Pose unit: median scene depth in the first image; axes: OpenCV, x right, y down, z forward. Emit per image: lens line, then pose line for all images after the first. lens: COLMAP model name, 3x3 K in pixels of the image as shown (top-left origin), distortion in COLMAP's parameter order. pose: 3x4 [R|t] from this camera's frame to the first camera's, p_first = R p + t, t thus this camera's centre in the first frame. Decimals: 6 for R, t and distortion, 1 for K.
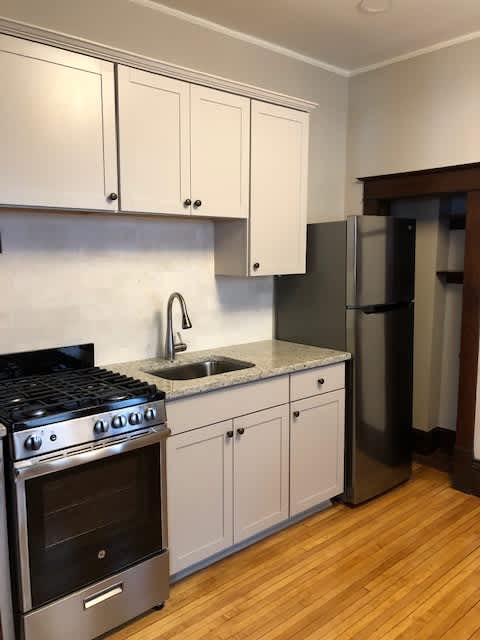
lens RADIAL K [[513.4, 0, 240.8], [0, 513.4, 319.1], [0, 0, 1]] dist [0.023491, -0.005726]
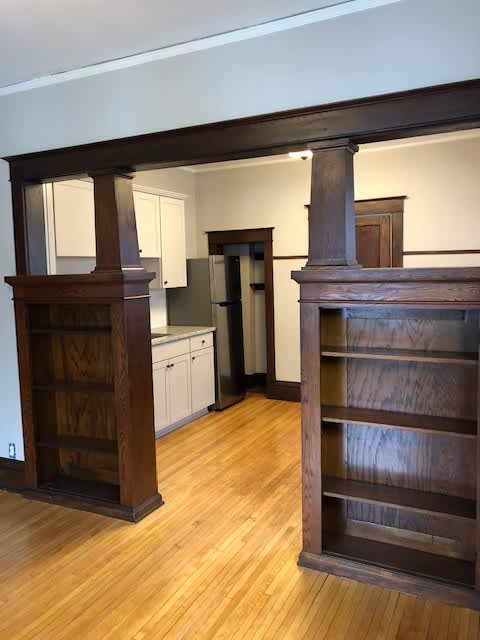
lens RADIAL K [[513.4, 0, 241.5], [0, 513.4, 321.7], [0, 0, 1]] dist [0.023491, -0.005726]
pose [[0.922927, -0.056945, 0.380740, -0.398523], [0.070081, 0.997326, -0.020715, 0.088161], [-0.378543, 0.045801, 0.924450, -0.757364]]
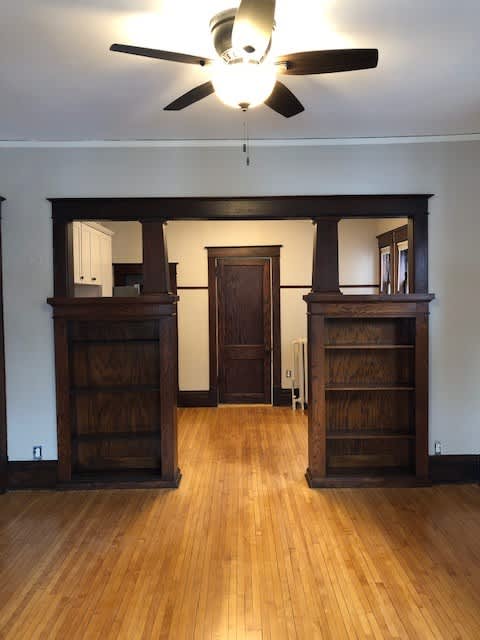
lens RADIAL K [[513.4, 0, 238.4], [0, 513.4, 320.1], [0, 0, 1]] dist [0.023491, -0.005726]
pose [[0.659323, -0.035978, 0.750999, -1.113357], [0.107535, 0.993098, -0.046832, 0.100645], [-0.744130, 0.111637, 0.658641, -0.749779]]
